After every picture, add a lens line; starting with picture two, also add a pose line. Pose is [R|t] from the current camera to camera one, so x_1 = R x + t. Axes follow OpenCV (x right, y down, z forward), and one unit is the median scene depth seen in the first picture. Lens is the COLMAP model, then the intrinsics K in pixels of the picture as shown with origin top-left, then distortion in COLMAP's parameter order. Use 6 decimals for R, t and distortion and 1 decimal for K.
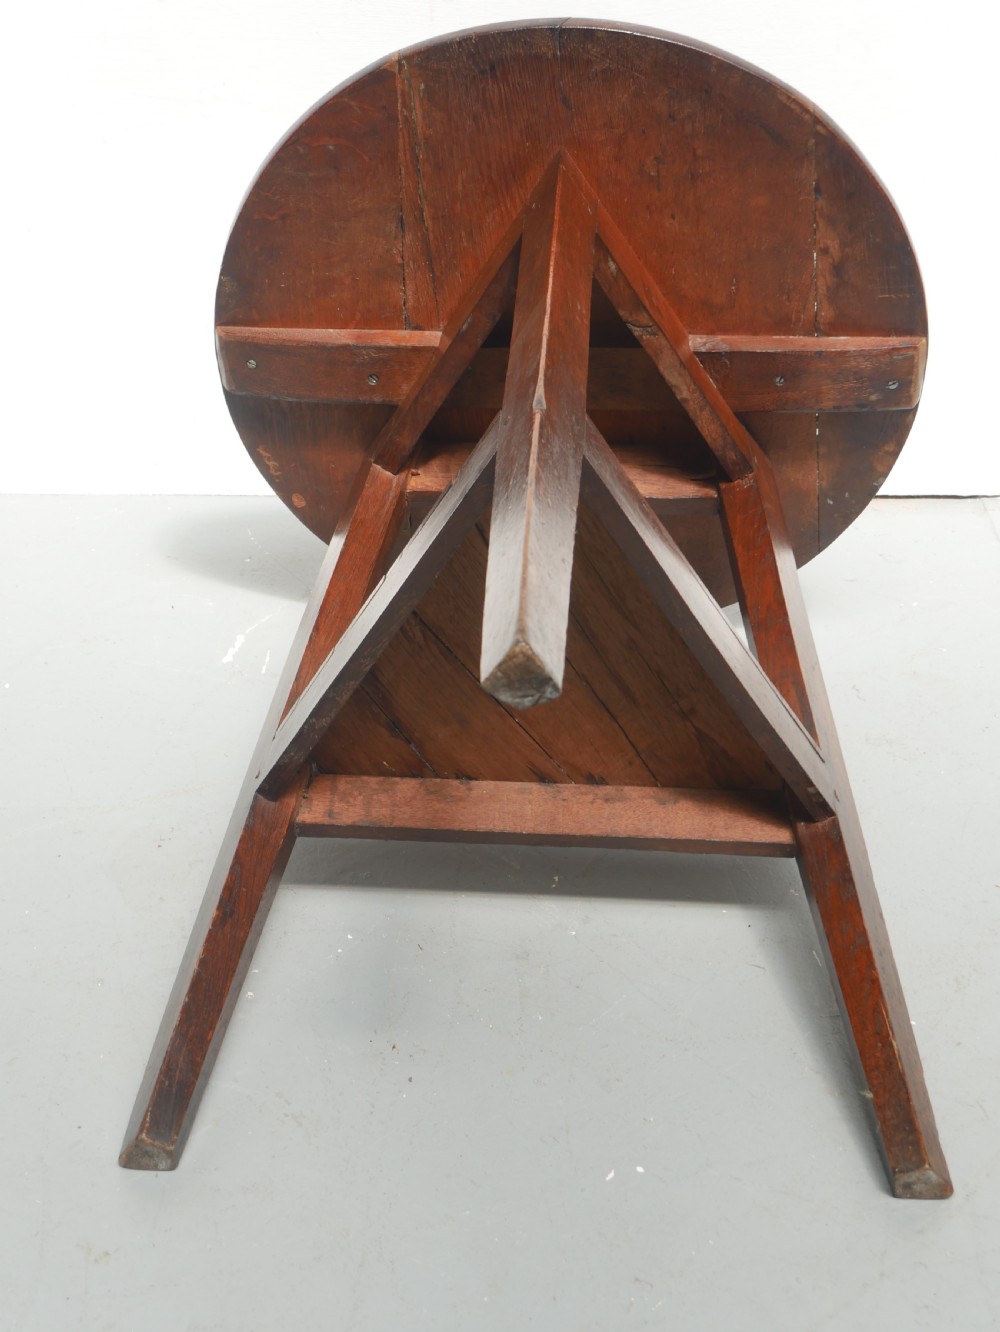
lens RADIAL K [[2336.5, 0, 495.7], [0, 2336.5, 670.8], [0, 0, 1]] dist [0.026775, 0.000000]
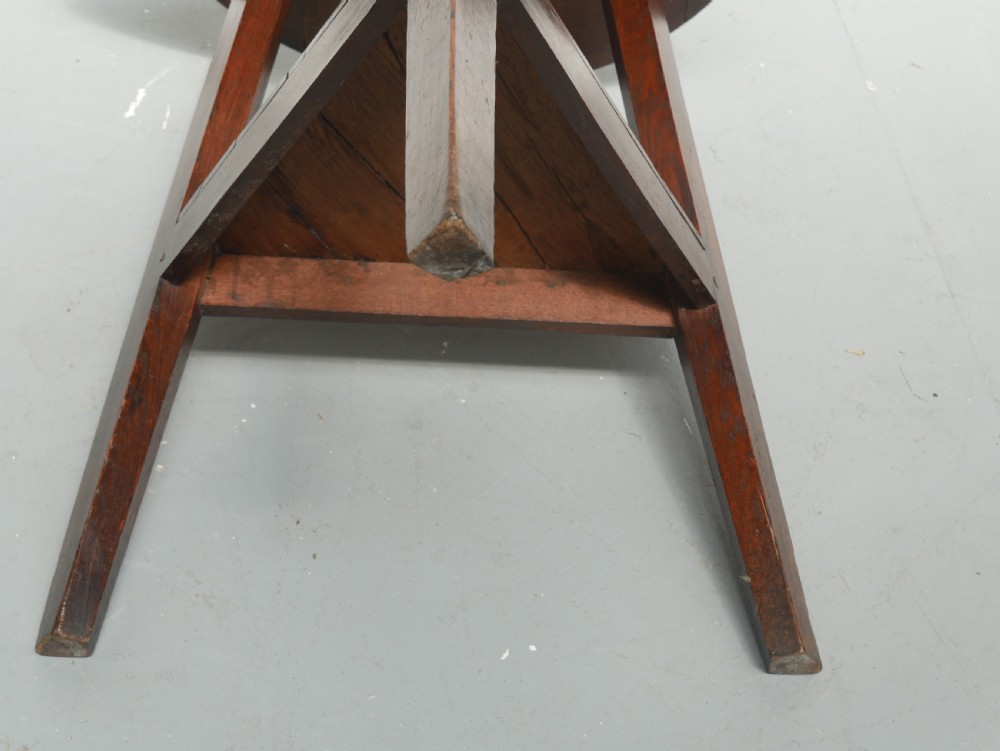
lens RADIAL K [[1754.1, 0, 482.5], [0, 1754.1, 378.8], [0, 0, 1]] dist [0.026775, 0.000000]
pose [[0.996766, -0.000310, 0.080356, -0.022616], [-0.016078, 0.979004, 0.203207, -0.061656], [-0.078732, -0.203842, 0.975833, 0.216461]]
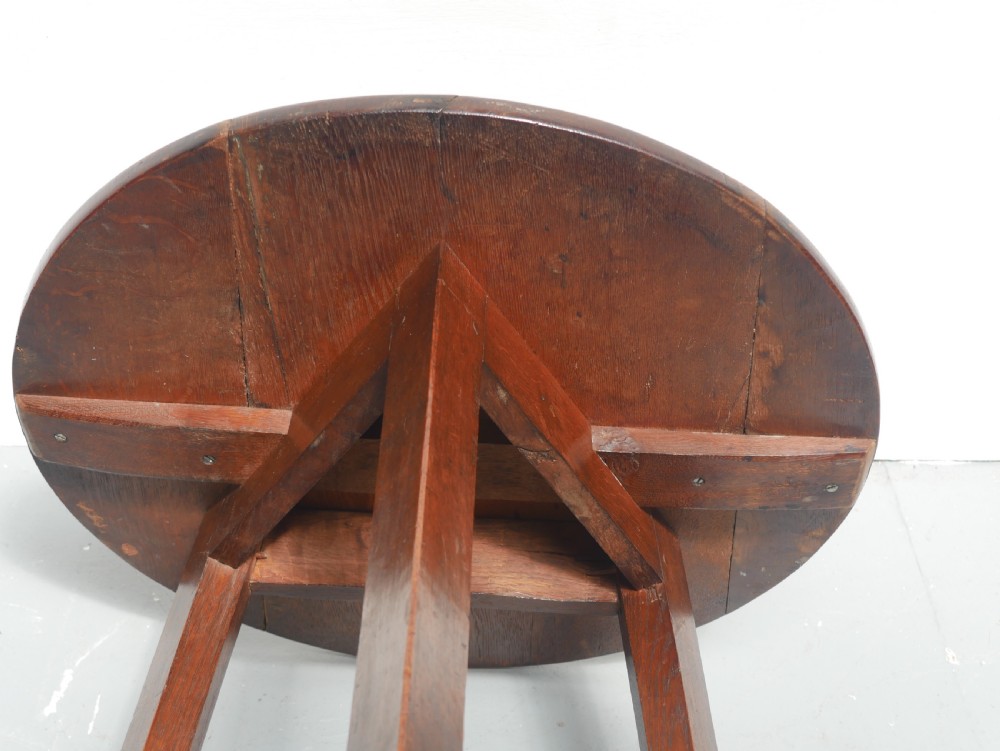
lens RADIAL K [[1754.1, 0, 481.0], [0, 1754.1, 374.5], [0, 0, 1]] dist [0.026775, 0.000000]
pose [[0.998518, 0.019121, 0.050962, 0.012601], [-0.025114, 0.992494, 0.119686, -0.252522], [-0.048291, -0.120788, 0.991503, 0.417963]]
